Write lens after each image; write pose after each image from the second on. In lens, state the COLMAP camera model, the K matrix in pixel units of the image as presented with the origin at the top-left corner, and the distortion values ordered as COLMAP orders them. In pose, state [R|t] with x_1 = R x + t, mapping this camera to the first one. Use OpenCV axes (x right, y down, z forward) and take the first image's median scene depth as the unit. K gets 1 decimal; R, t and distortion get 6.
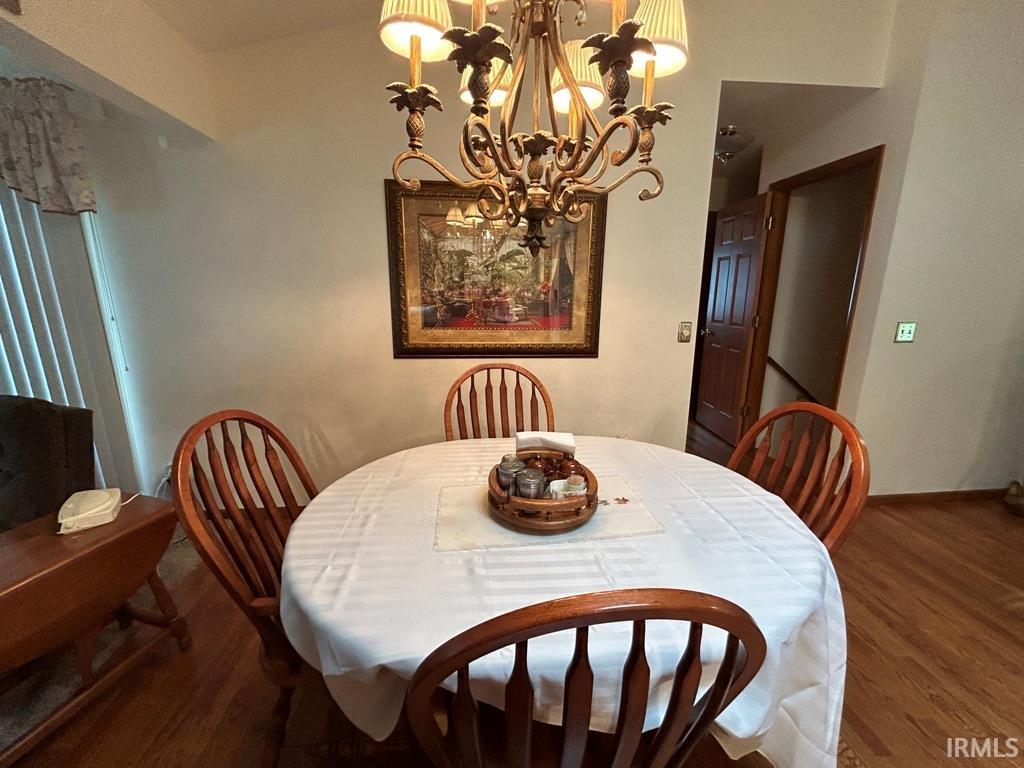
lens RADIAL K [[417.1, 0, 509.9], [0, 417.1, 381.9], [0, 0, 1]] dist [-0.001550, 0.000579]
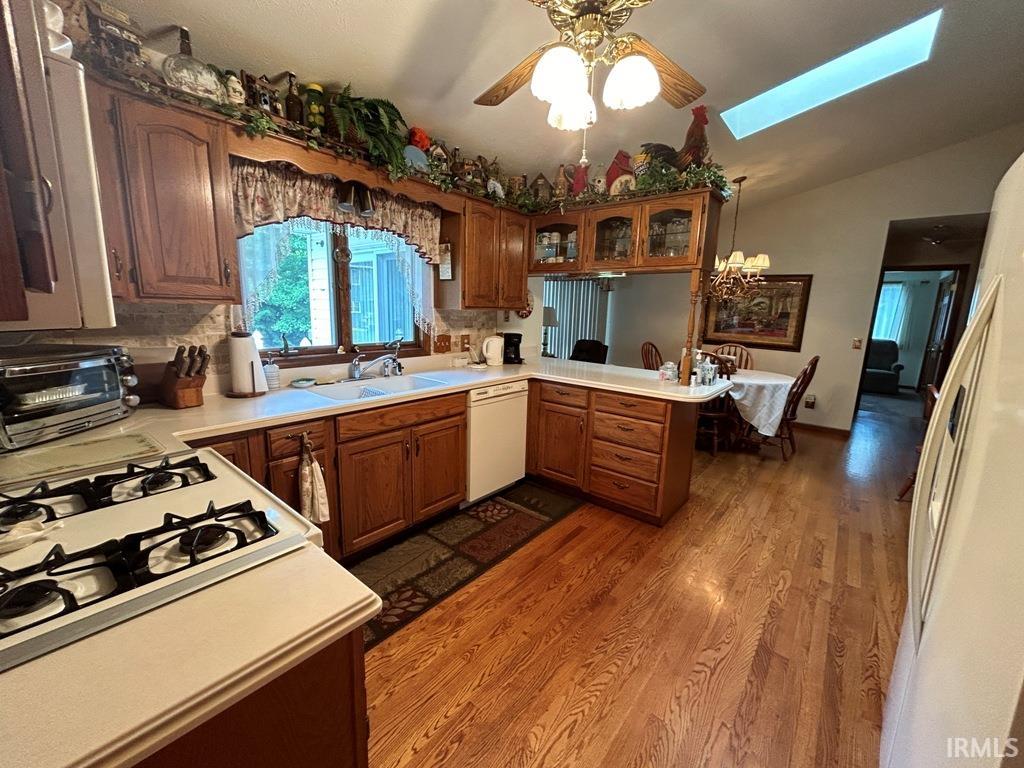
lens RADIAL K [[417.1, 0, 512.8], [0, 417.1, 381.8], [0, 0, 1]] dist [-0.001550, 0.000579]
pose [[0.717664, 0.148897, -0.680285, 0.659127], [-0.189785, 0.981716, 0.014660, 0.351671], [0.670030, 0.118587, 0.732801, -1.573438]]
